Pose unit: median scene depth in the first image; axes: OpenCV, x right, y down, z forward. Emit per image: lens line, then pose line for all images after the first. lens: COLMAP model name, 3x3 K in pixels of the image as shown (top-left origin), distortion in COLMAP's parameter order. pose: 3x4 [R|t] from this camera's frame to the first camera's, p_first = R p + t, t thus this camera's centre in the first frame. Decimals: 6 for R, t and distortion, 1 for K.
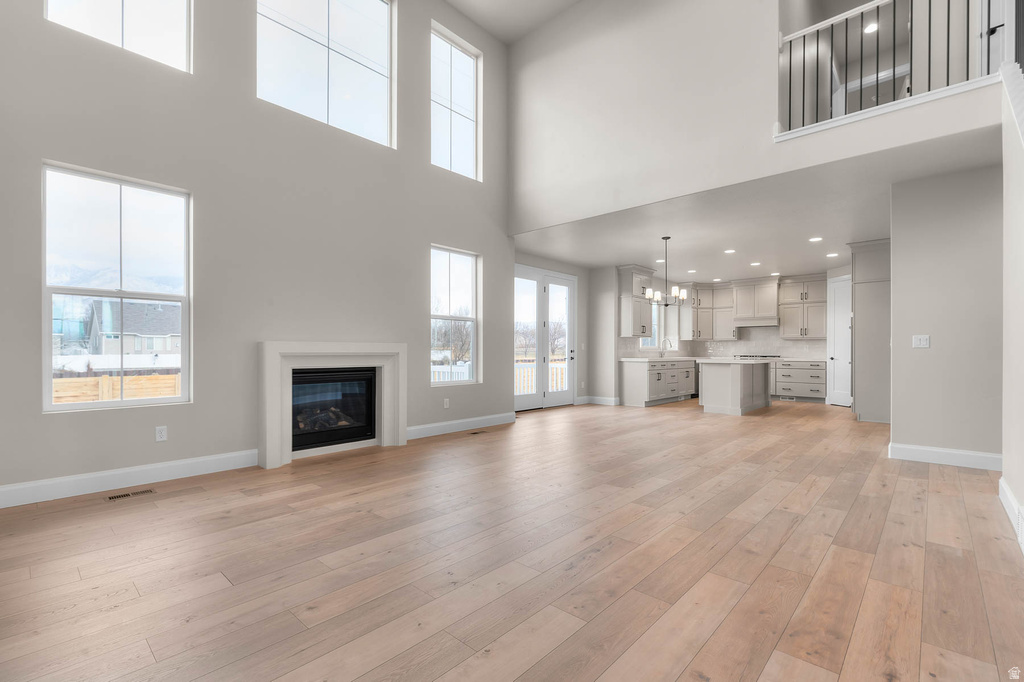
lens RADIAL K [[464.8, 0, 511.1], [0, 464.8, 346.7], [0, 0, 1]] dist [-0.000760, -0.000290]
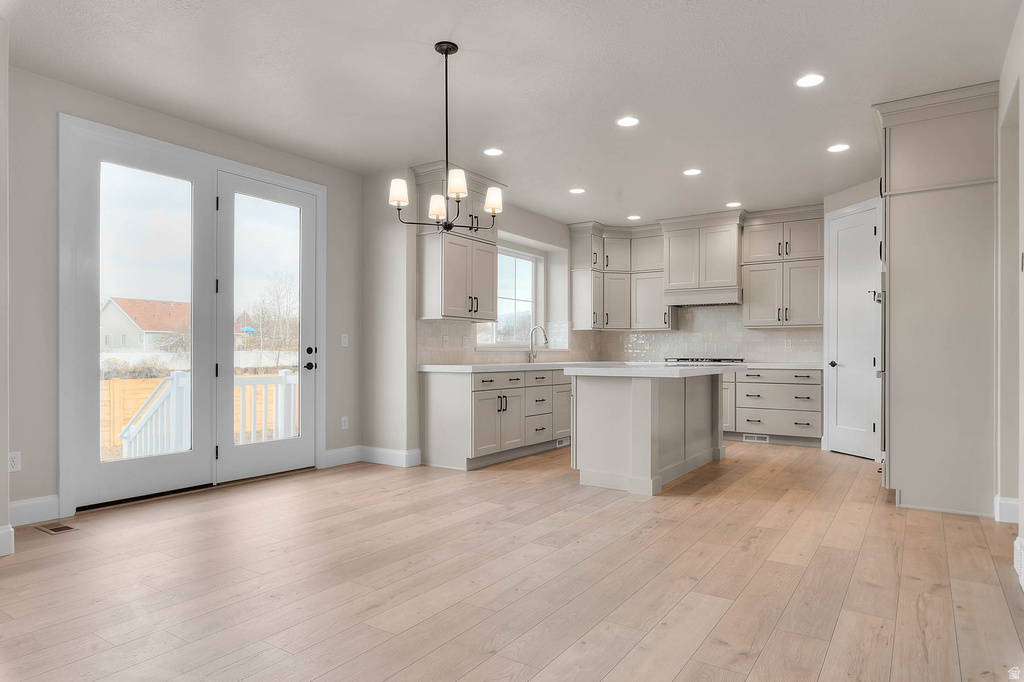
lens RADIAL K [[616.7, 0, 512.4], [0, 616.7, 345.2], [0, 0, 1]] dist [0.002079, 0.000164]
pose [[0.988832, 0.000928, 0.149030, 0.220526], [-0.000906, 1.000000, -0.000217, 0.004501], [-0.149030, 0.000079, 0.988833, 0.352361]]
